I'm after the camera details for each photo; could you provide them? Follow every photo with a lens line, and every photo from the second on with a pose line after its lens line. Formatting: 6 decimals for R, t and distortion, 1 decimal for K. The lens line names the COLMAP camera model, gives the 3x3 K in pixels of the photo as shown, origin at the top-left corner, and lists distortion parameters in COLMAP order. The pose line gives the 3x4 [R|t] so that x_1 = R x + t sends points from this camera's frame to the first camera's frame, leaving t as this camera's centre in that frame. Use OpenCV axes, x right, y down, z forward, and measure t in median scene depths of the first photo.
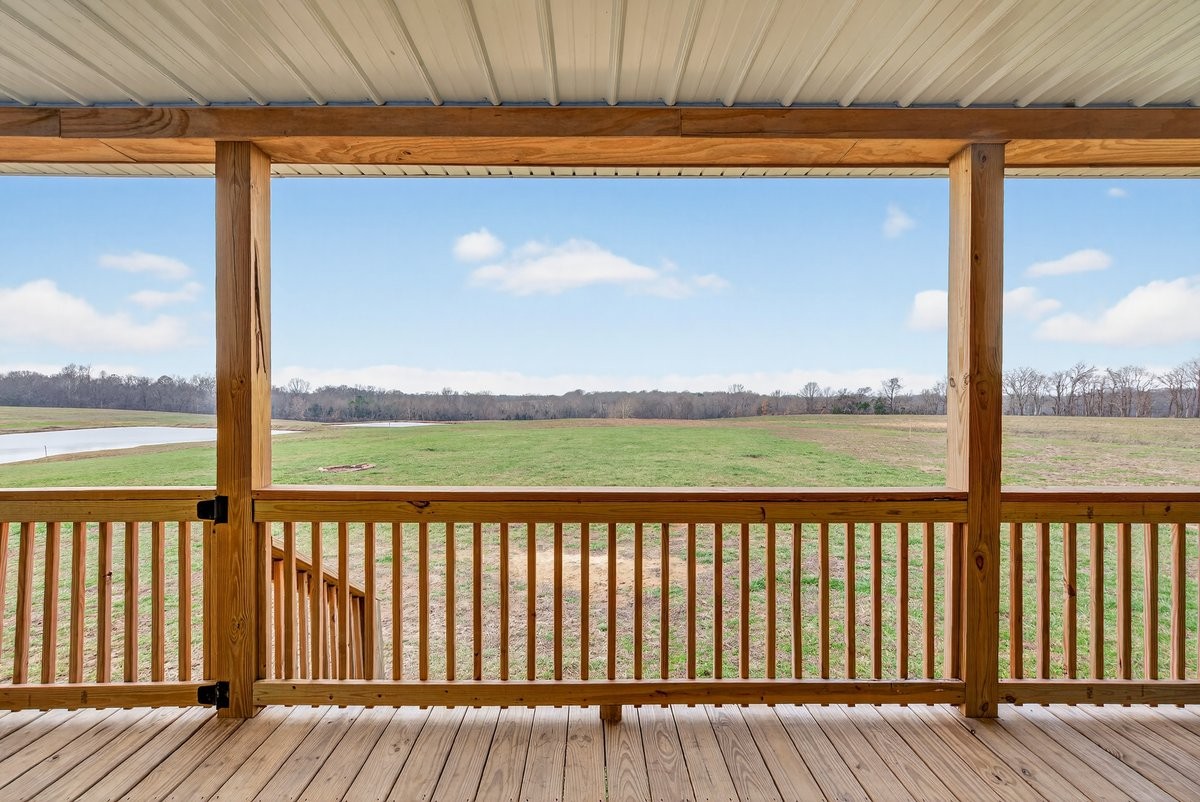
lens RADIAL K [[670.9, 0, 600.0], [0, 670.9, 401.0], [0, 0, 1]] dist [0.002702, 0.001952]
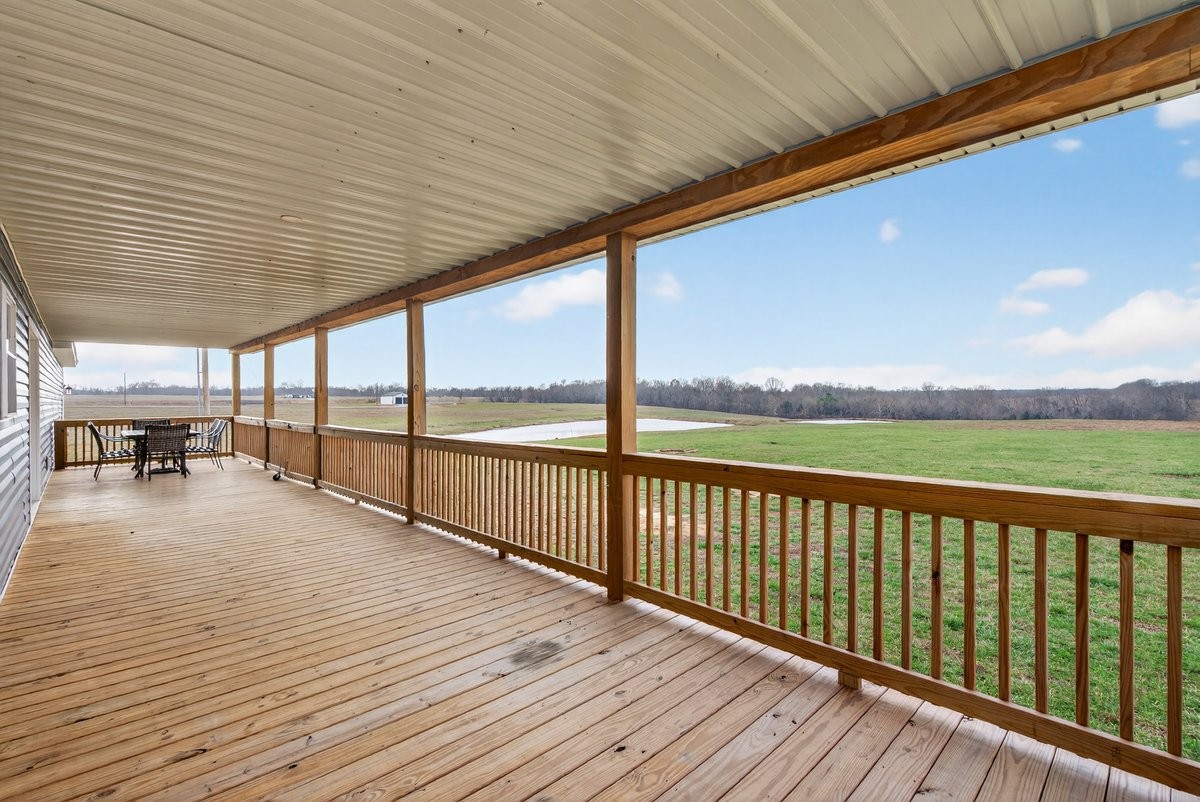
lens RADIAL K [[670.9, 0, 600.0], [0, 670.9, 401.0], [0, 0, 1]] dist [0.002702, 0.001952]
pose [[0.608904, 0.000822, -0.793244, 0.641268], [0.003046, 0.999990, 0.003374, 0.002509], [0.793238, -0.004471, 0.608895, 0.010574]]
